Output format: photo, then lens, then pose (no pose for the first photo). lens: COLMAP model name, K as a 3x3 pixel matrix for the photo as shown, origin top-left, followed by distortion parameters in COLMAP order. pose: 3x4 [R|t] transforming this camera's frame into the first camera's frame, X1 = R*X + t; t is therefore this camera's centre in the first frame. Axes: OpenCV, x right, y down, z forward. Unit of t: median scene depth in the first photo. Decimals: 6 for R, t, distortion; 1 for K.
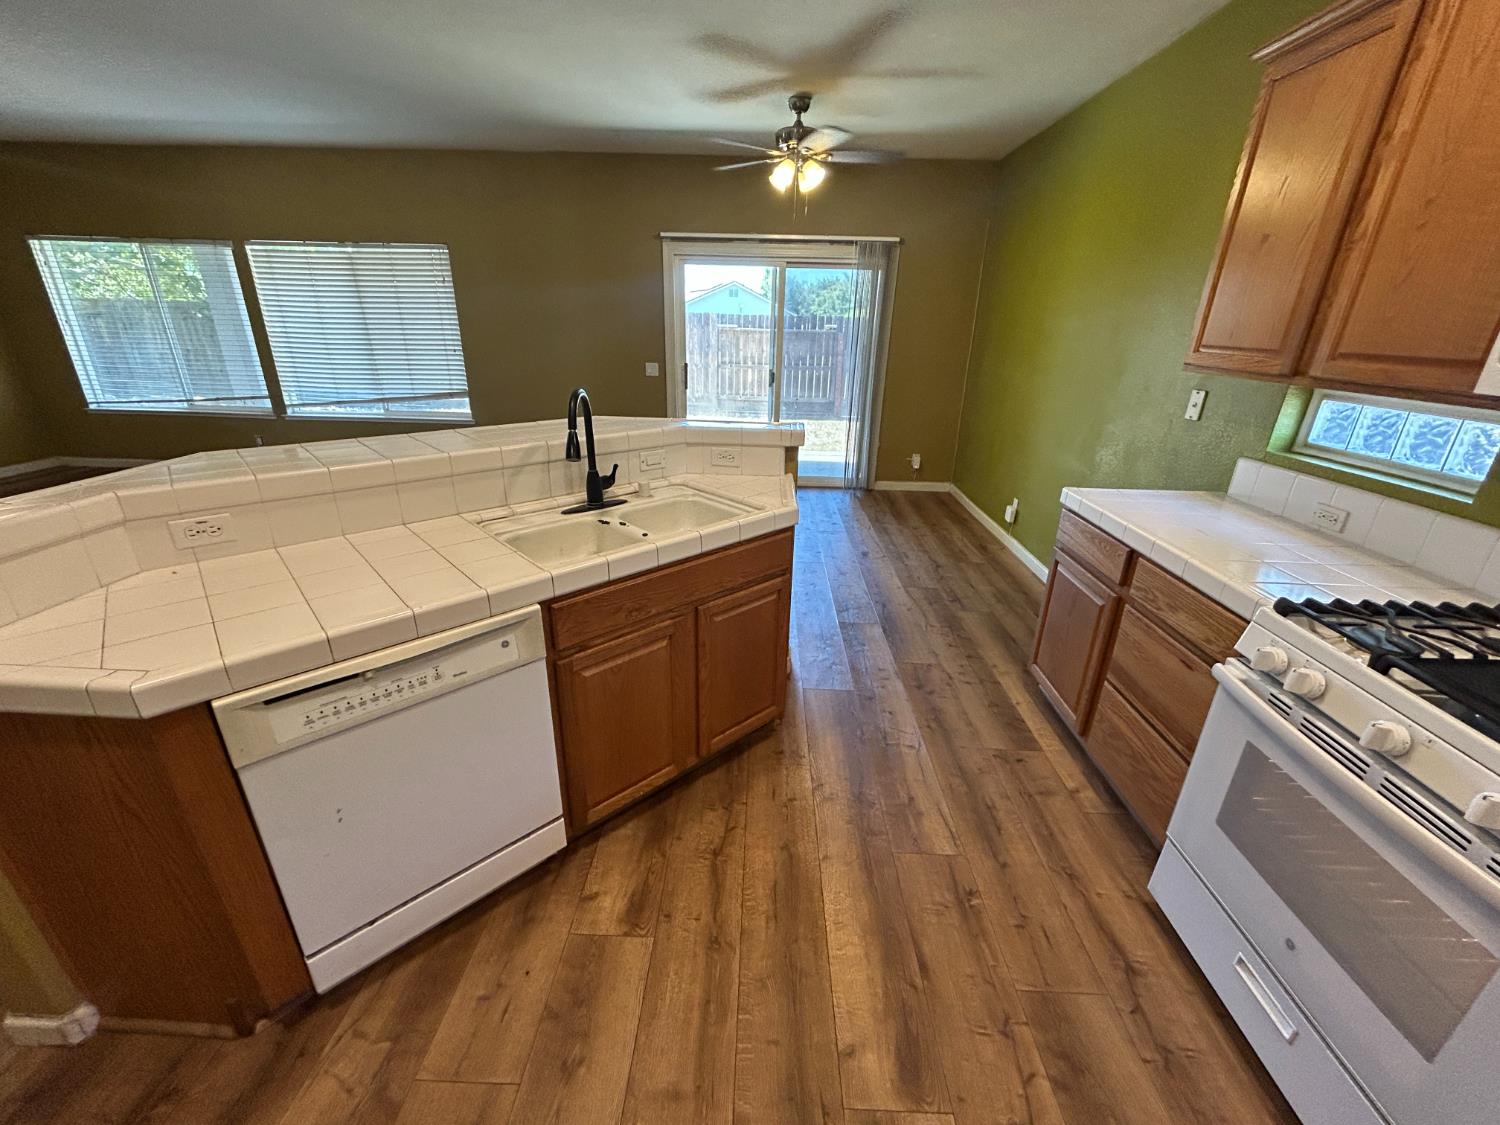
lens RADIAL K [[604.5, 0, 747.3], [0, 604.5, 561.2], [0, 0, 1]] dist [-0.003349, 0.001647]
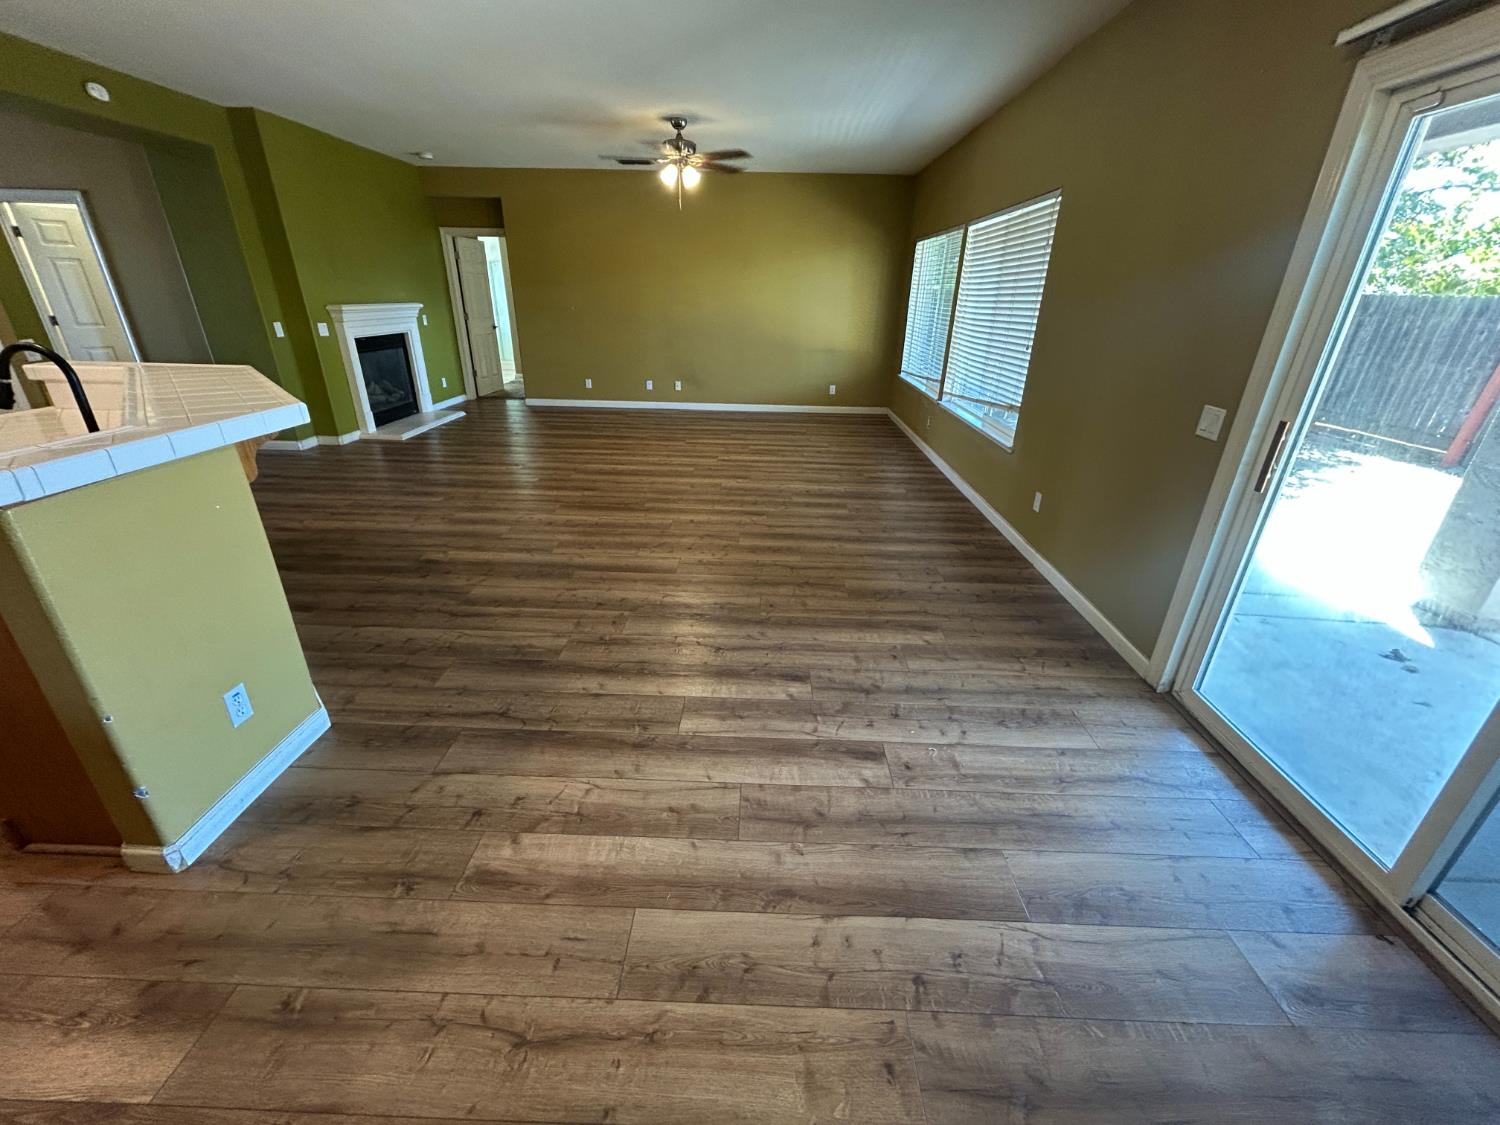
lens RADIAL K [[604.5, 0, 751.6], [0, 604.5, 562.3], [0, 0, 1]] dist [-0.003349, 0.001647]
pose [[0.005978, 0.388516, -0.921422, 0.548467], [-0.387623, 0.850296, 0.356012, -0.568122], [0.921798, 0.355037, 0.155681, 1.484959]]
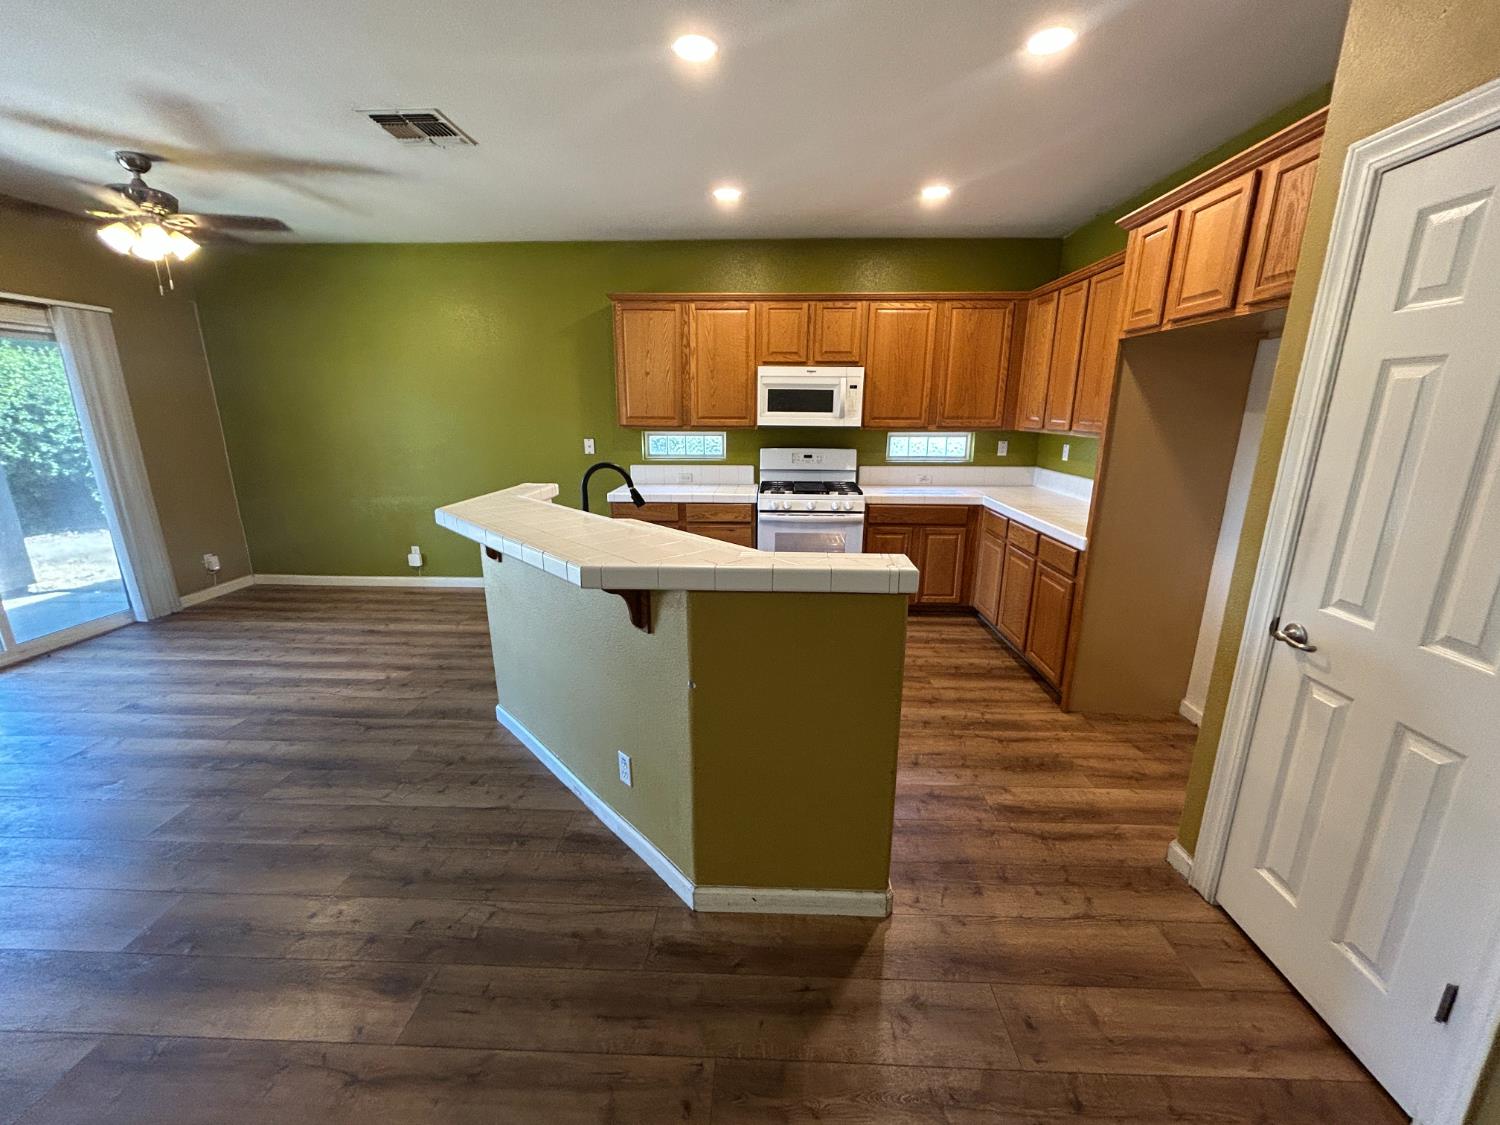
lens RADIAL K [[604.5, 0, 750.5], [0, 604.5, 560.4], [0, 0, 1]] dist [-0.003349, 0.001647]
pose [[0.005513, -0.267729, 0.963478, -1.223367], [0.368919, 0.896072, 0.246888, -0.218953], [-0.929445, 0.354085, 0.103711, 0.447530]]
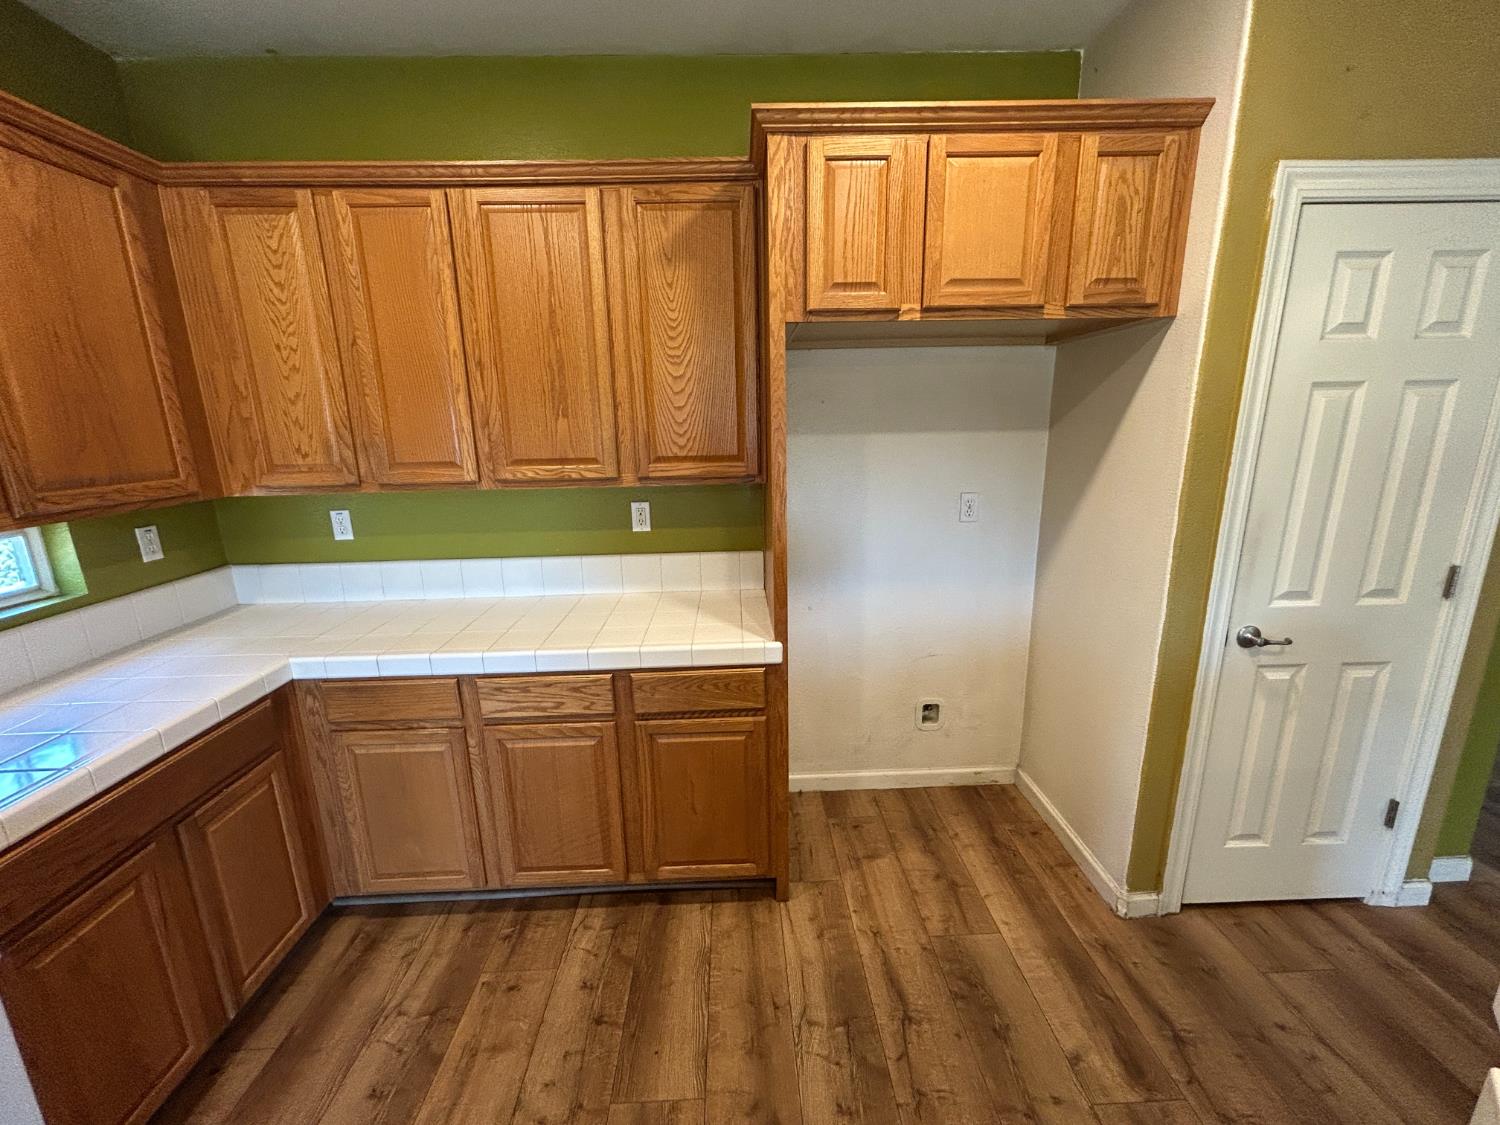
lens RADIAL K [[604.5, 0, 743.9], [0, 604.5, 561.4], [0, 0, 1]] dist [-0.003349, 0.001647]
pose [[-0.998223, 0.011773, -0.058408, -0.024198], [-0.023799, 0.819899, 0.572014, -0.224526], [0.054623, 0.572388, -0.818162, 0.484788]]
